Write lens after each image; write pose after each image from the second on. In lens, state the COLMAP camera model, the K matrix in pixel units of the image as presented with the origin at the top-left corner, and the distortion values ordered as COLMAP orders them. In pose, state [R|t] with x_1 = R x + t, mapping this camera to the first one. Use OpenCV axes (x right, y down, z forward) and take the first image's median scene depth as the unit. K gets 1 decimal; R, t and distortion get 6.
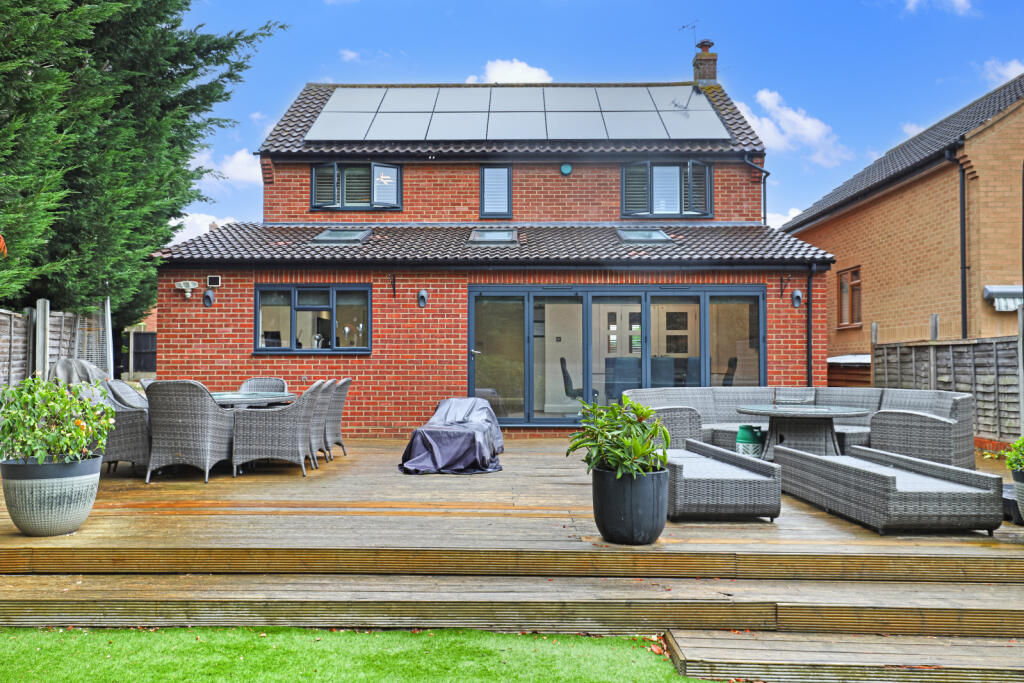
lens RADIAL K [[826.4, 0, 513.5], [0, 826.4, 342.0], [0, 0, 1]] dist [0.029389, 0.005261]
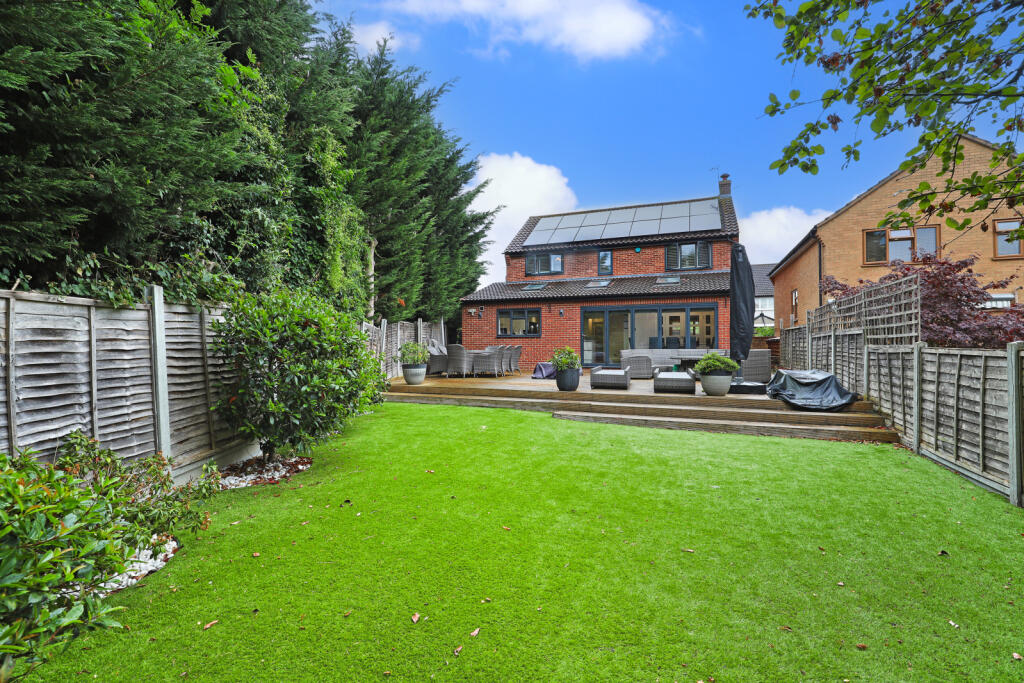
lens RADIAL K [[471.9, 0, 509.2], [0, 471.9, 341.5], [0, 0, 1]] dist [-0.003779, -0.000145]
pose [[0.931661, -0.006717, -0.363268, 0.212031], [0.012066, 0.999850, 0.012459, 0.008844], [0.363129, -0.015991, 0.931601, -0.277624]]
